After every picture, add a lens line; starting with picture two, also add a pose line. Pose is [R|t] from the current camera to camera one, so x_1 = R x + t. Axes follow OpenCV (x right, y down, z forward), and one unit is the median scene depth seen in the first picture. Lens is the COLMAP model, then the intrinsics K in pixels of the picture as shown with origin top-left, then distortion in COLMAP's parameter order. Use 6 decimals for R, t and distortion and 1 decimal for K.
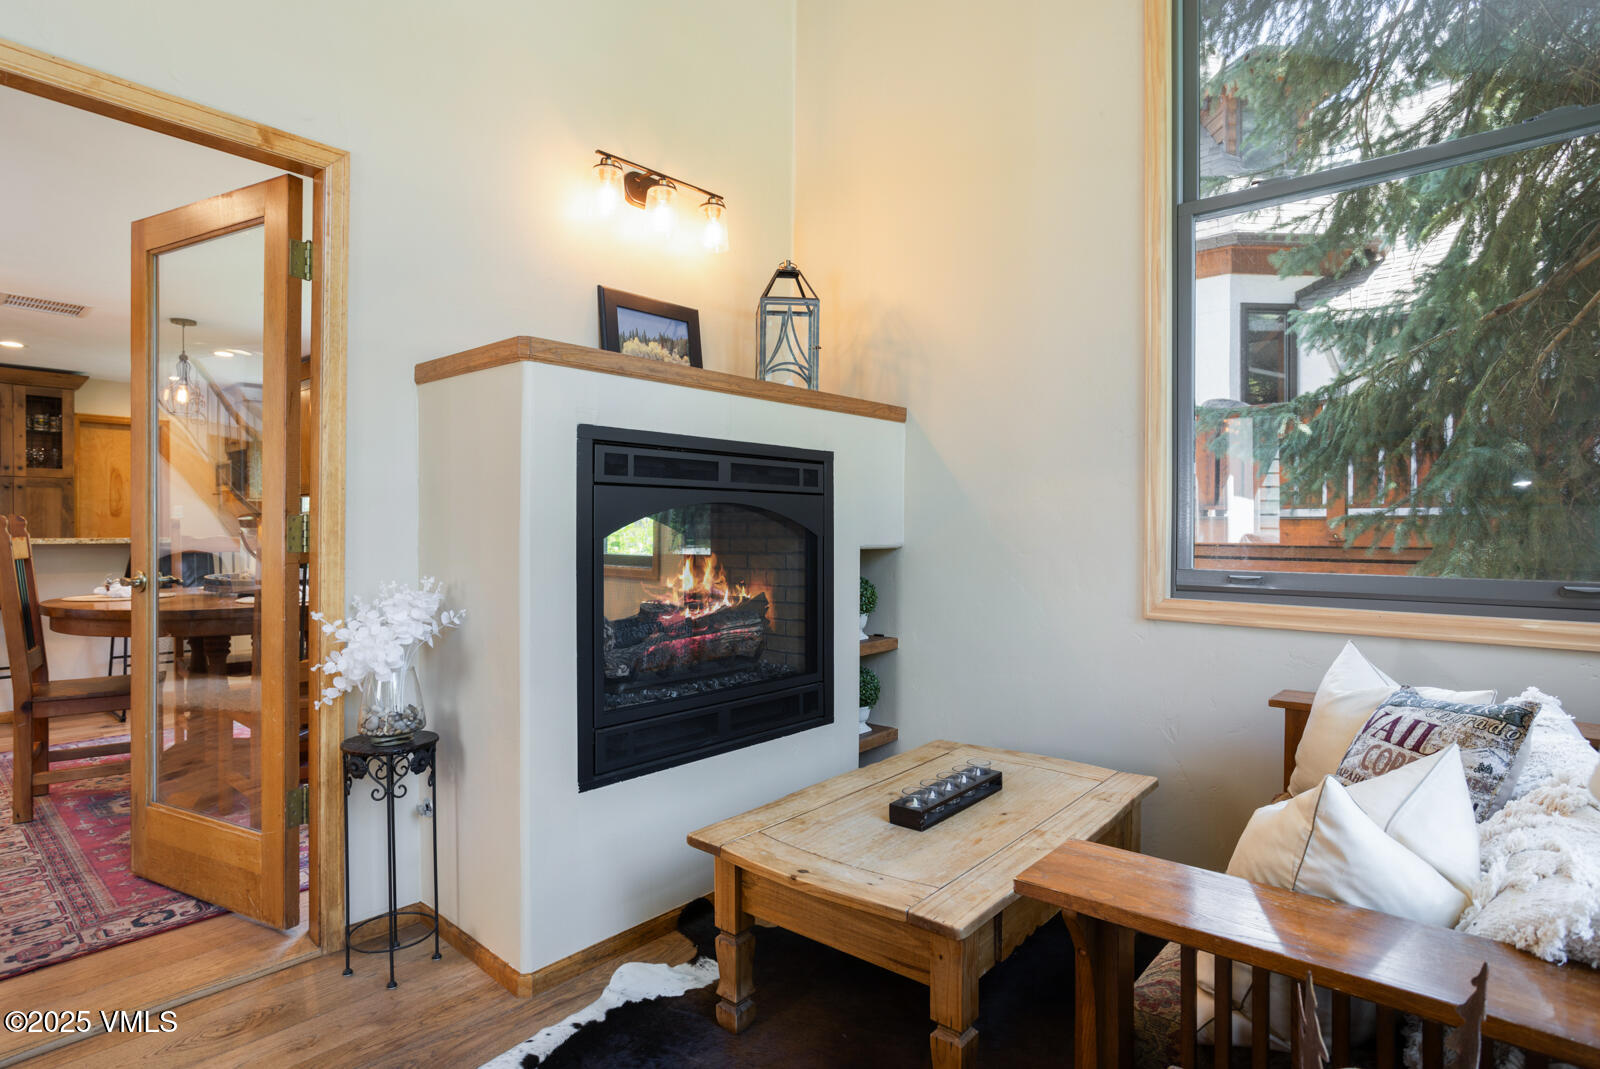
lens RADIAL K [[832.2, 0, 796.9], [0, 832.2, 533.7], [0, 0, 1]] dist [-0.019367, 0.000040]
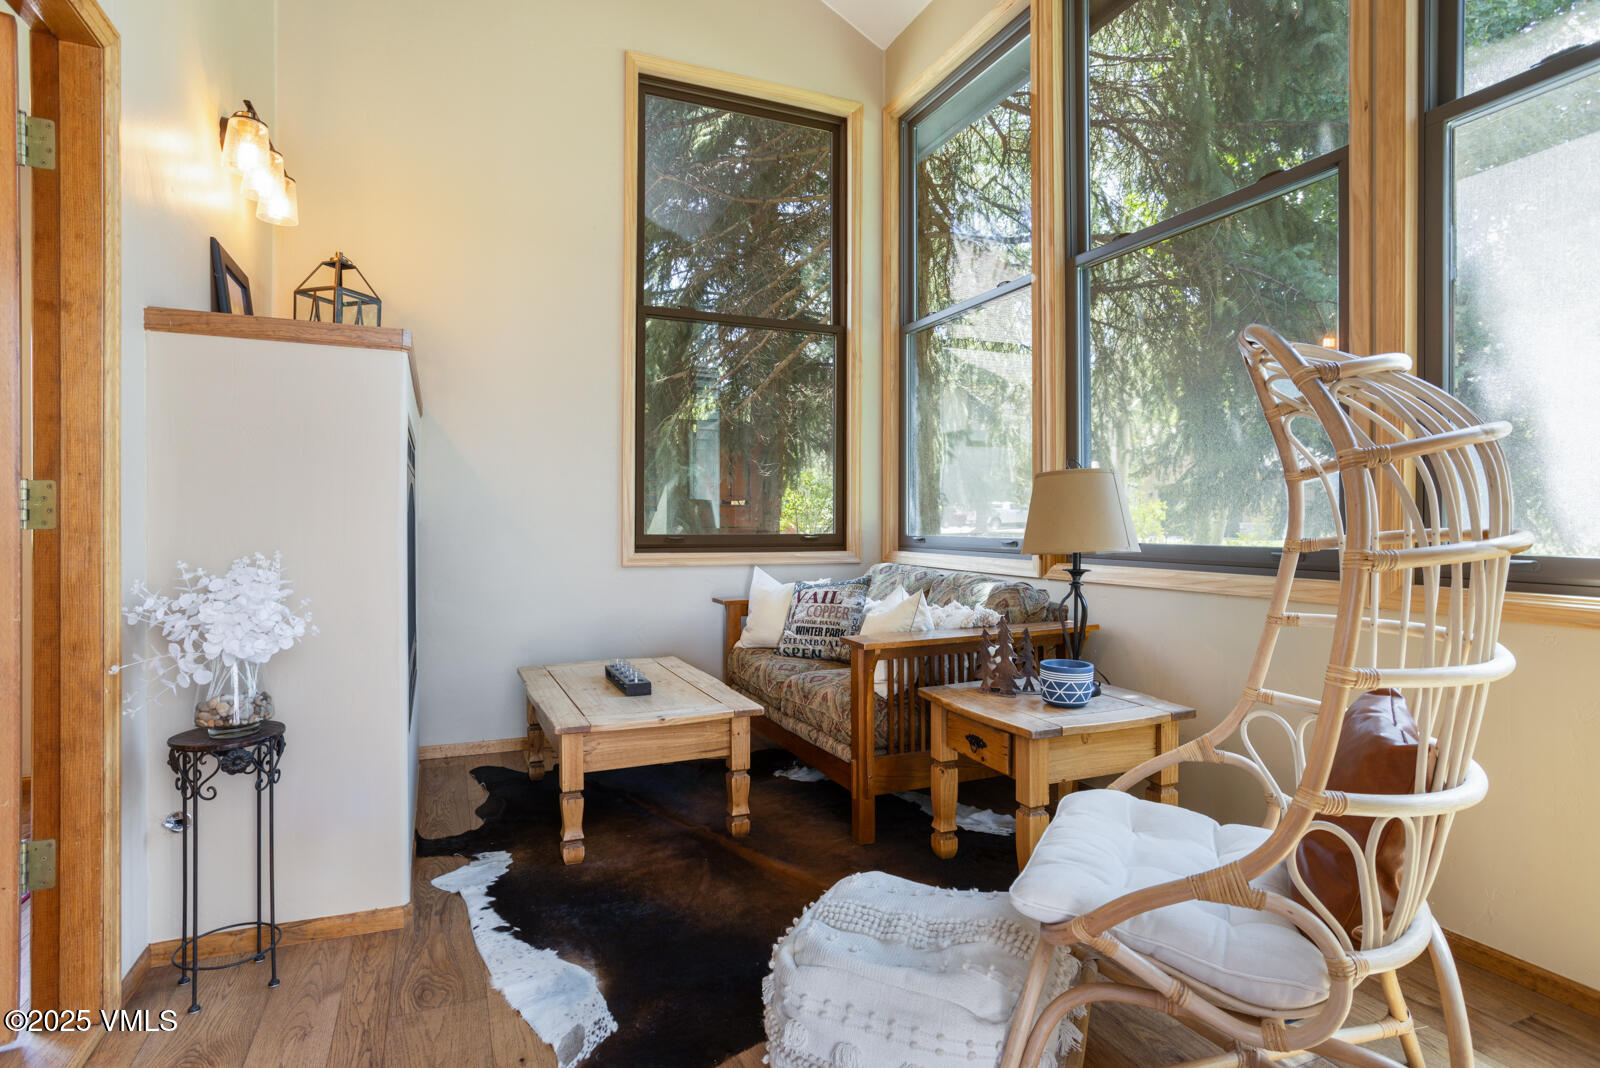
lens RADIAL K [[832.2, 0, 798.4], [0, 832.2, 525.3], [0, 0, 1]] dist [-0.019367, 0.000040]
pose [[0.424445, -0.008316, 0.905416, -1.149349], [0.002027, 0.999964, 0.008234, 0.015625], [-0.905451, -0.001659, 0.424447, 0.054410]]
